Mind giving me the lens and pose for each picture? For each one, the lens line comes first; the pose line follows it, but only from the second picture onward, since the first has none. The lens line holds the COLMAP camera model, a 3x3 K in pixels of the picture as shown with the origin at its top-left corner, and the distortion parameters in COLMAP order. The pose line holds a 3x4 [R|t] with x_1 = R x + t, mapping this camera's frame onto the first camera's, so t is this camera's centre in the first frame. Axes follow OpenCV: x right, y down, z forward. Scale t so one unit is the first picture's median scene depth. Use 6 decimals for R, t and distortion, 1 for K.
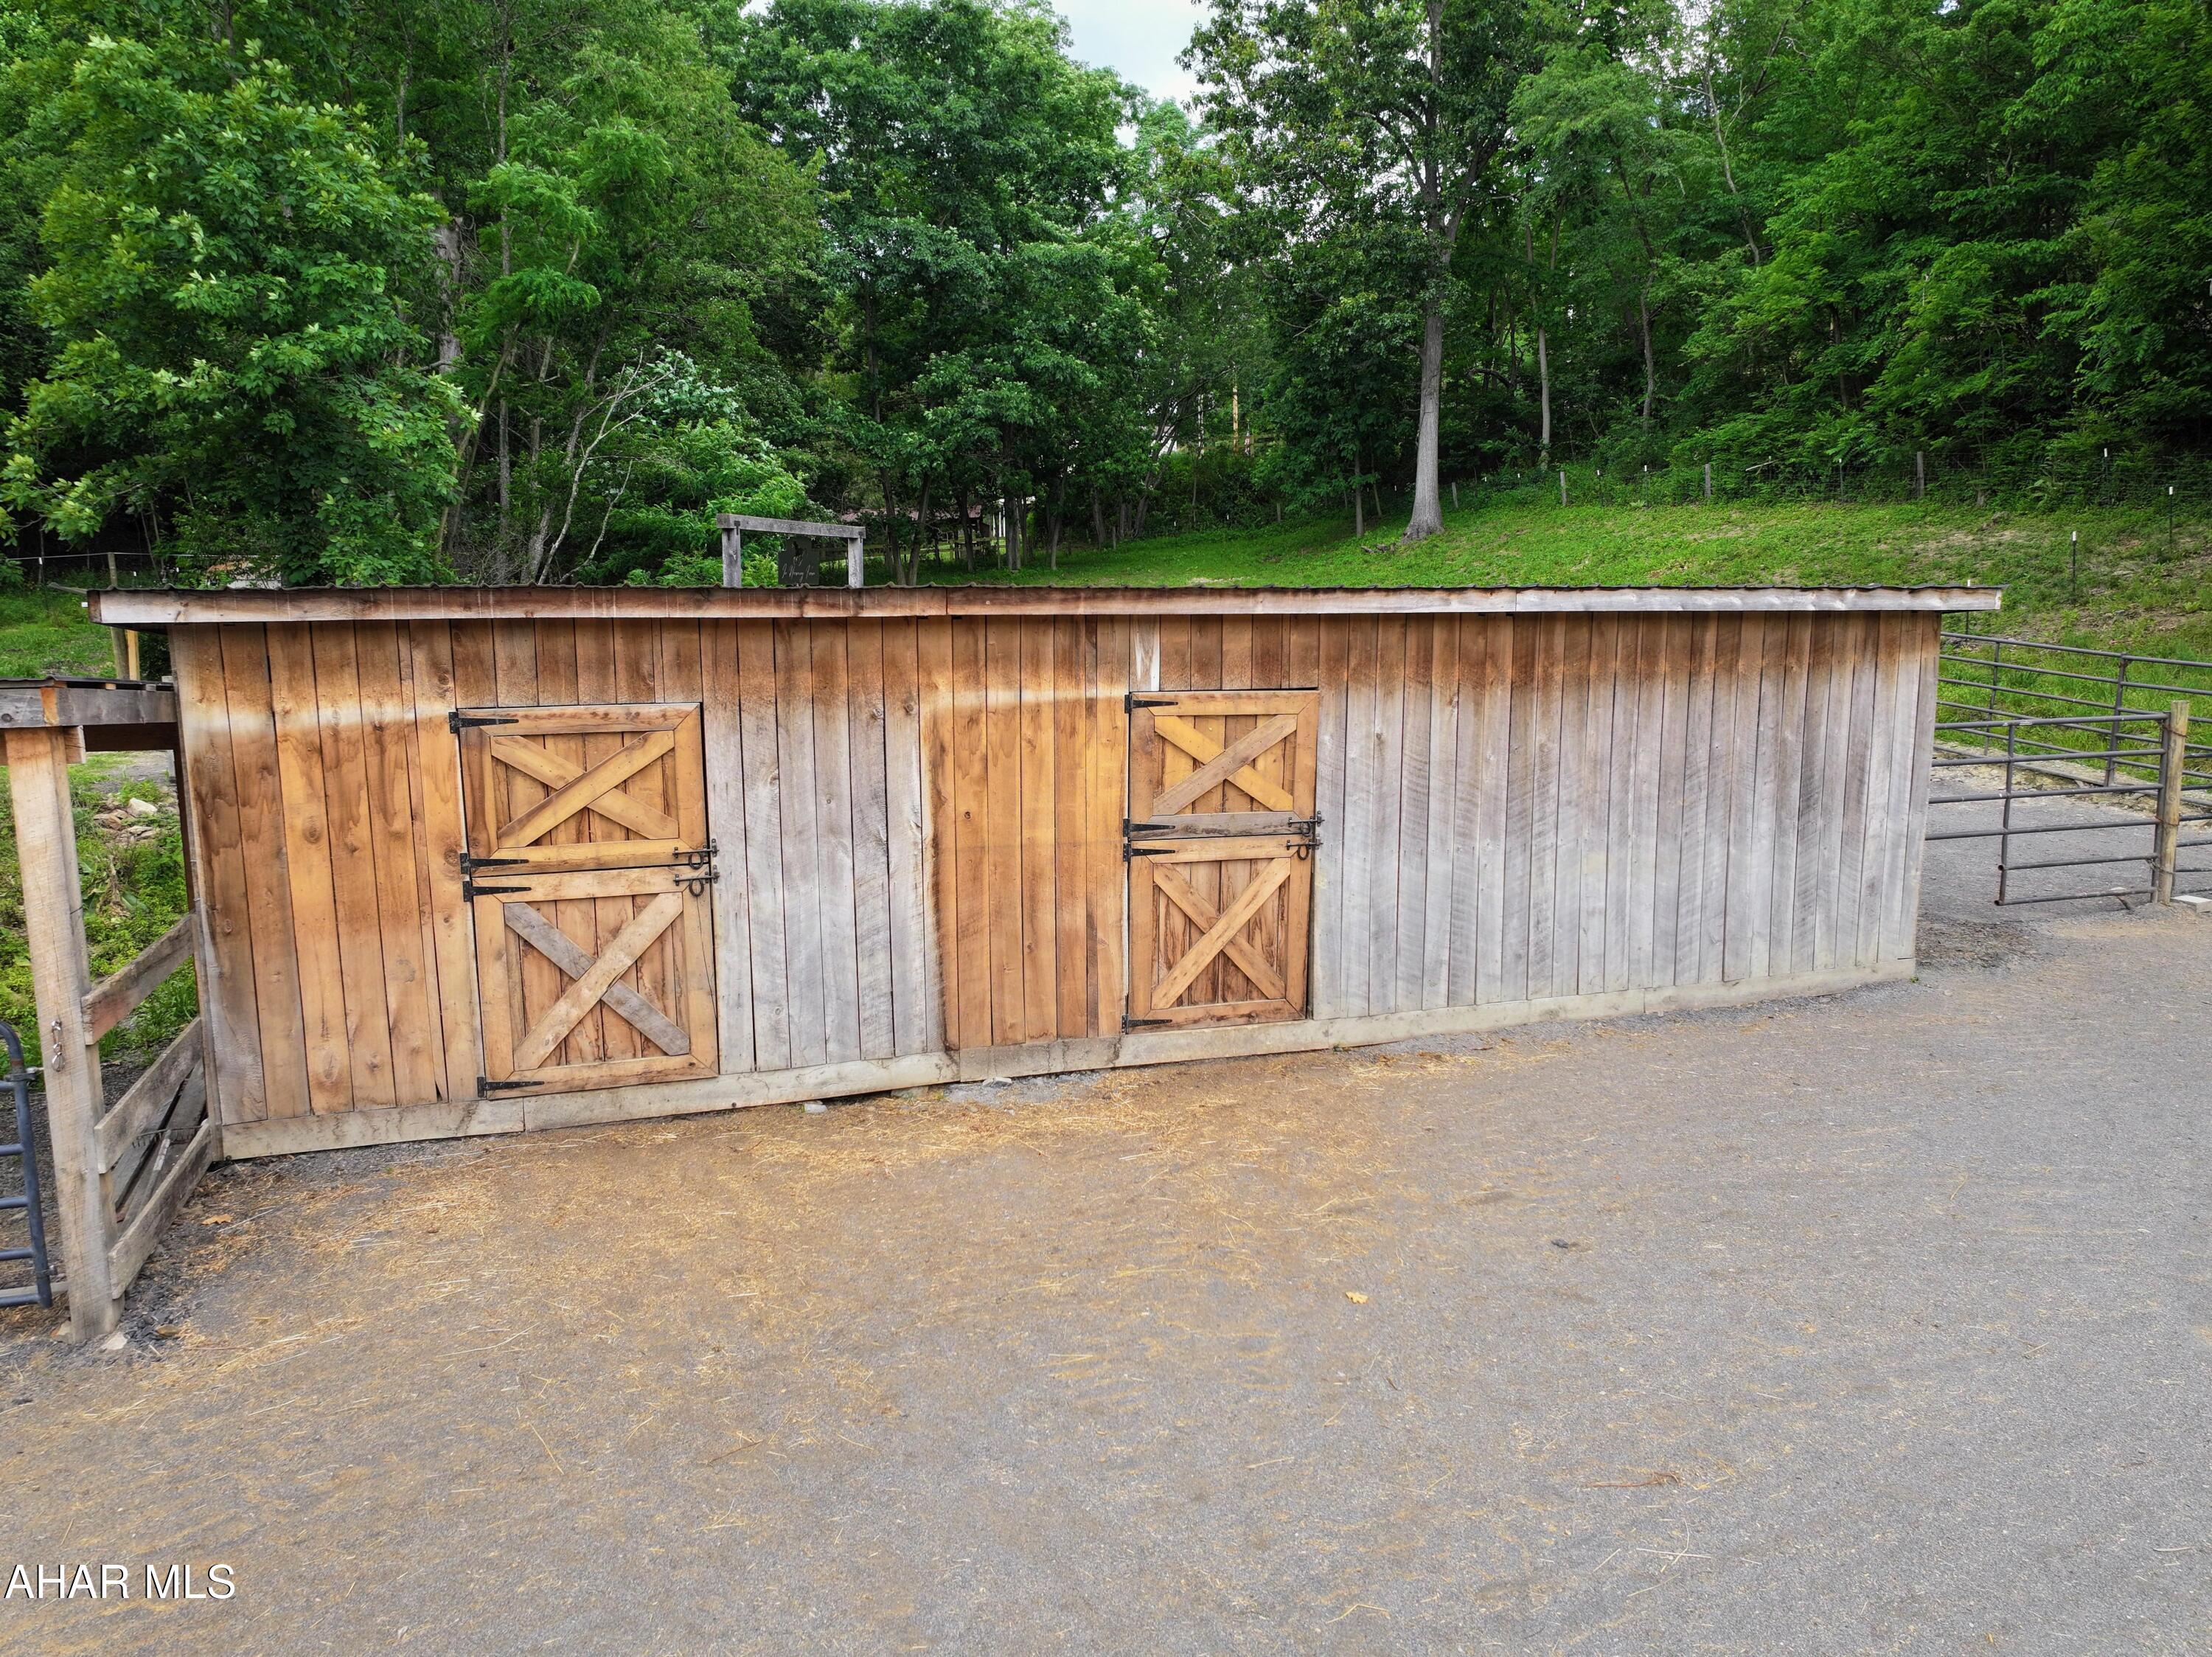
lens RADIAL K [[1545.2, 0, 1117.2], [0, 1545.2, 825.6], [0, 0, 1]] dist [0.005713, -0.004264]
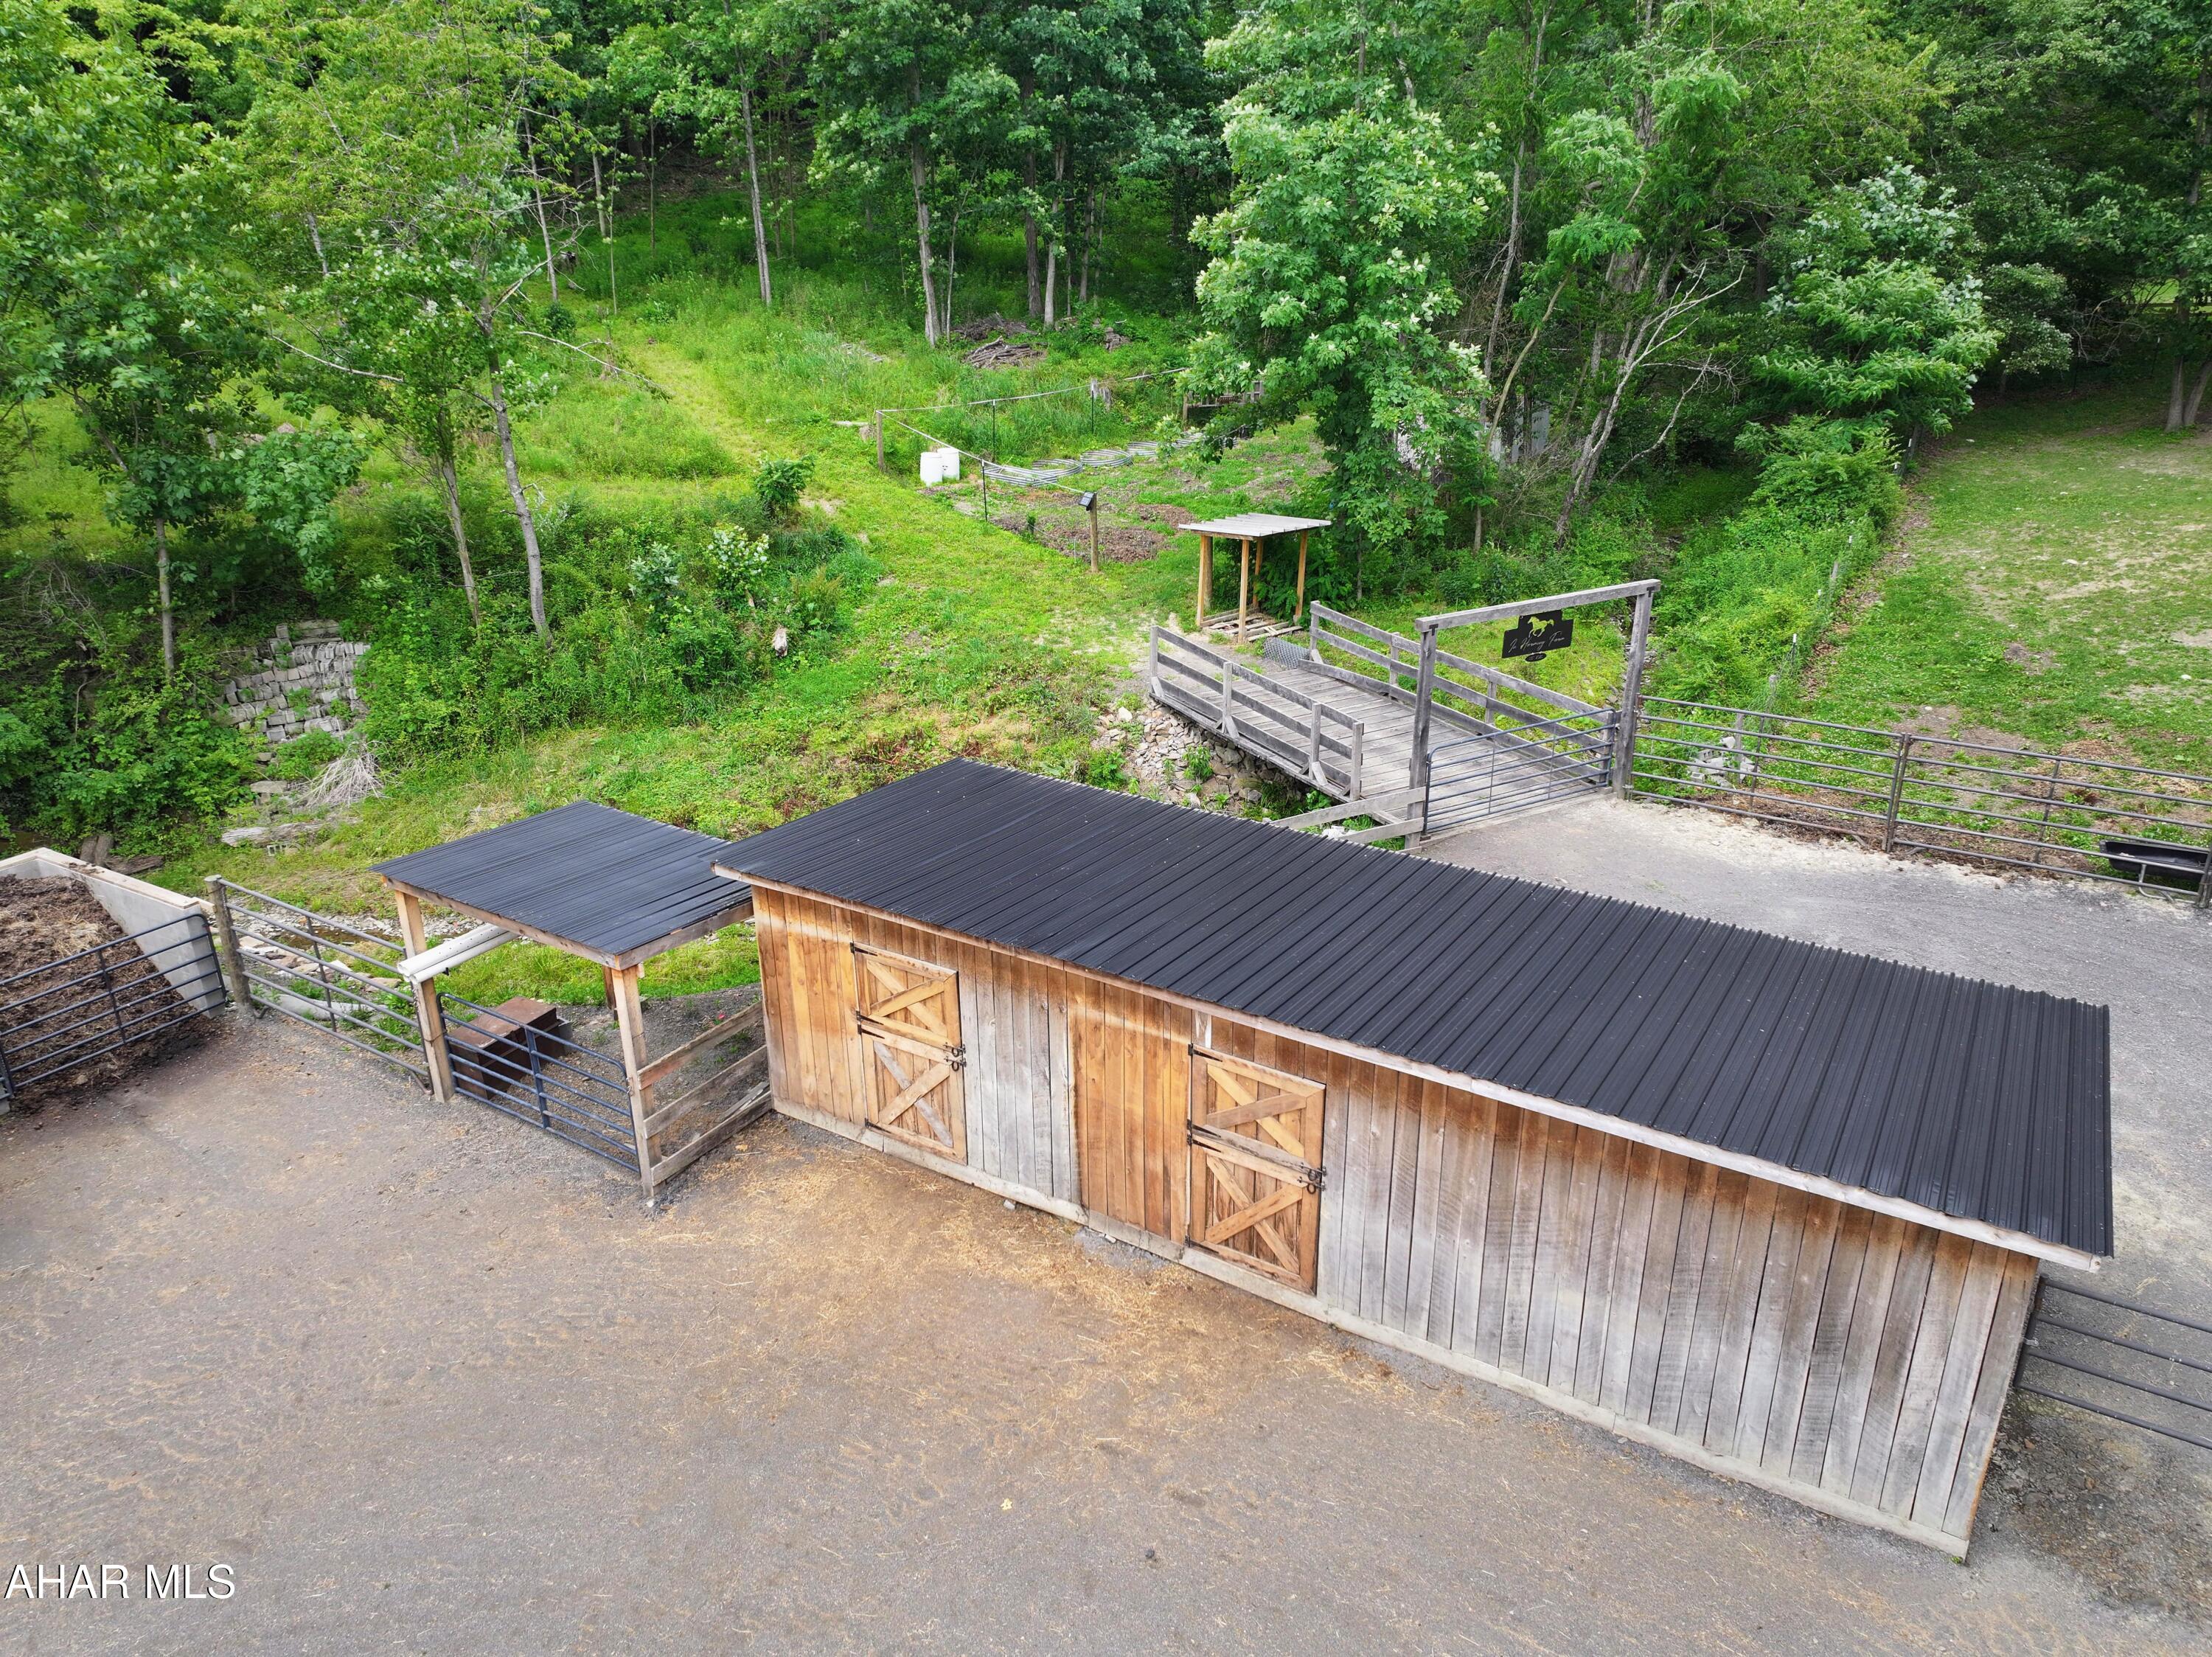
lens RADIAL K [[1545.2, 0, 1117.2], [0, 1545.2, 825.6], [0, 0, 1]] dist [0.005713, -0.004264]
pose [[0.639232, 0.292663, -0.711148, 0.928500], [-0.115483, 0.950798, 0.287484, -0.686959], [0.760294, -0.101643, 0.641578, 0.062092]]
